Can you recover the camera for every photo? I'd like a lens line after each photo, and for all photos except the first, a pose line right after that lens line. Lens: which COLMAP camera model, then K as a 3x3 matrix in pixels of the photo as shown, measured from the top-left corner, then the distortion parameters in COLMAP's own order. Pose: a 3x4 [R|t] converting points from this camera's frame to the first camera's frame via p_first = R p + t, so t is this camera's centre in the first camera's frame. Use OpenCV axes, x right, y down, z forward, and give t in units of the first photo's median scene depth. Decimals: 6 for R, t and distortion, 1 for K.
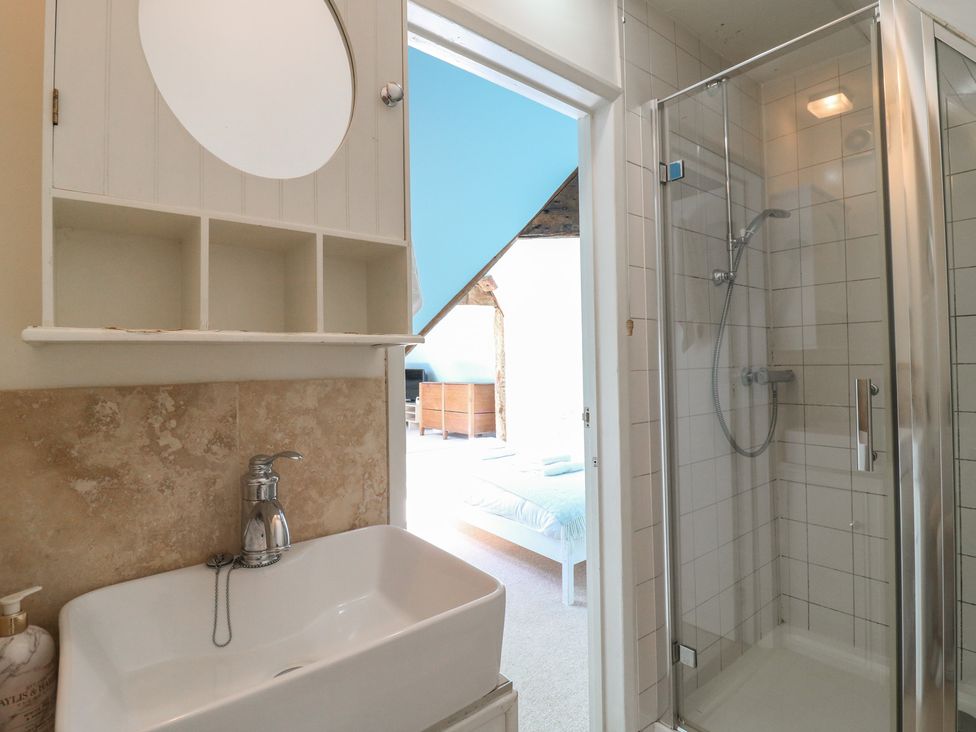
lens RADIAL K [[510.8, 0, 490.1], [0, 510.8, 348.6], [0, 0, 1]] dist [-0.000798, -0.011296]
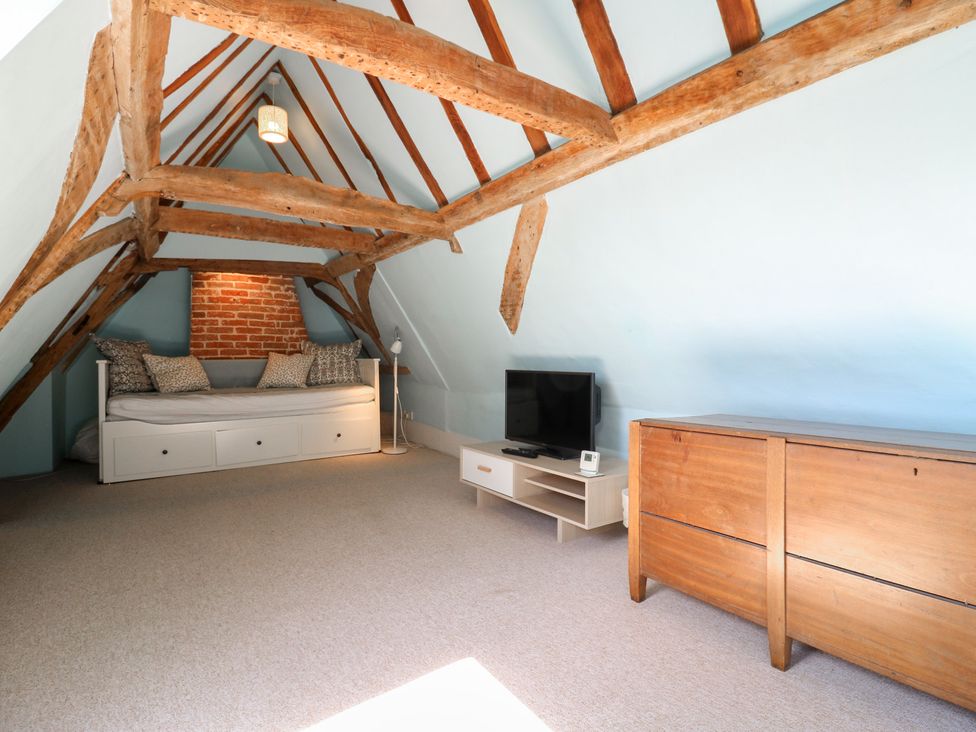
lens RADIAL K [[510.8, 0, 495.2], [0, 510.8, 357.4], [0, 0, 1]] dist [-0.000798, -0.011296]
pose [[0.997193, 0.015607, -0.073228, -0.224485], [-0.013749, 0.999572, 0.025806, 0.026511], [0.073600, -0.024727, 0.996981, 0.804379]]
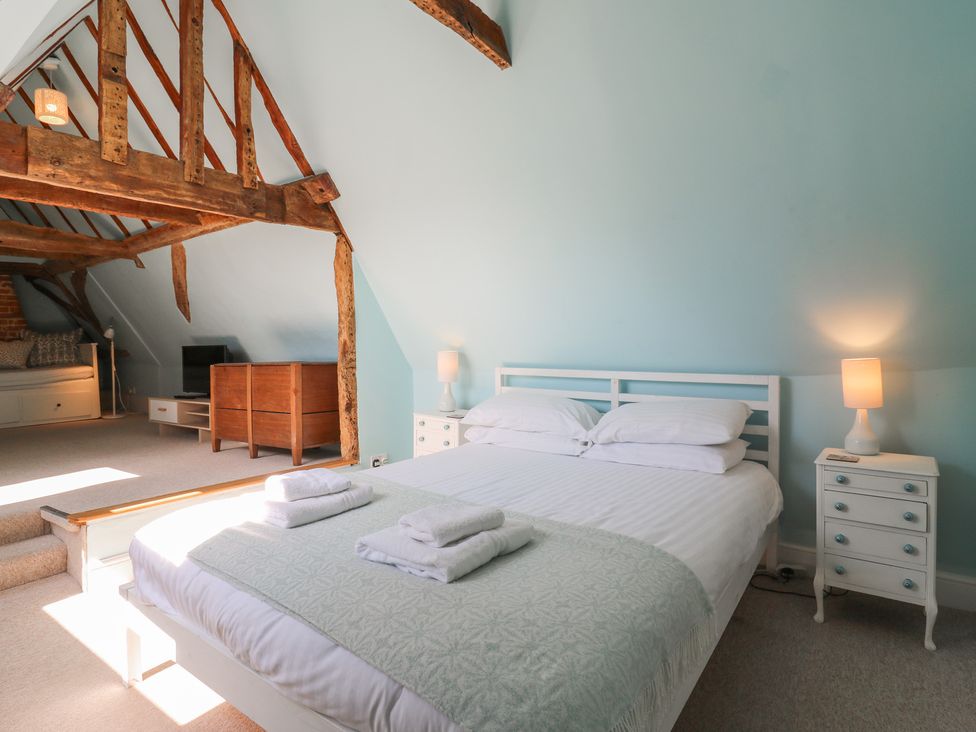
lens RADIAL K [[543.7, 0, 497.4], [0, 543.7, 356.0], [0, 0, 1]] dist [0.004408, -0.014799]
pose [[0.963633, -0.010149, 0.267035, 0.019627], [-0.000506, 0.999207, 0.039803, 0.035125], [-0.267228, -0.038490, 0.962864, 0.336133]]
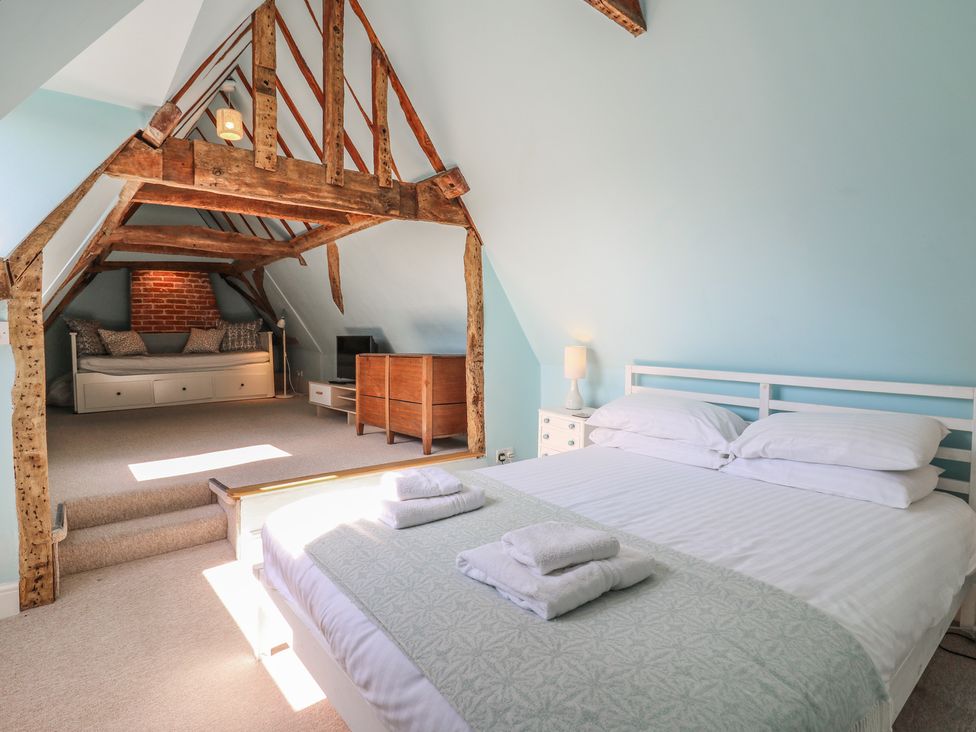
lens RADIAL K [[534.1, 0, 497.3], [0, 534.1, 356.5], [0, 0, 1]] dist [0.000491, -0.010665]
pose [[0.999881, 0.006775, 0.013876, 0.037582], [-0.007619, 0.998065, 0.061704, 0.029626], [-0.013431, -0.061803, 0.997998, 0.366701]]
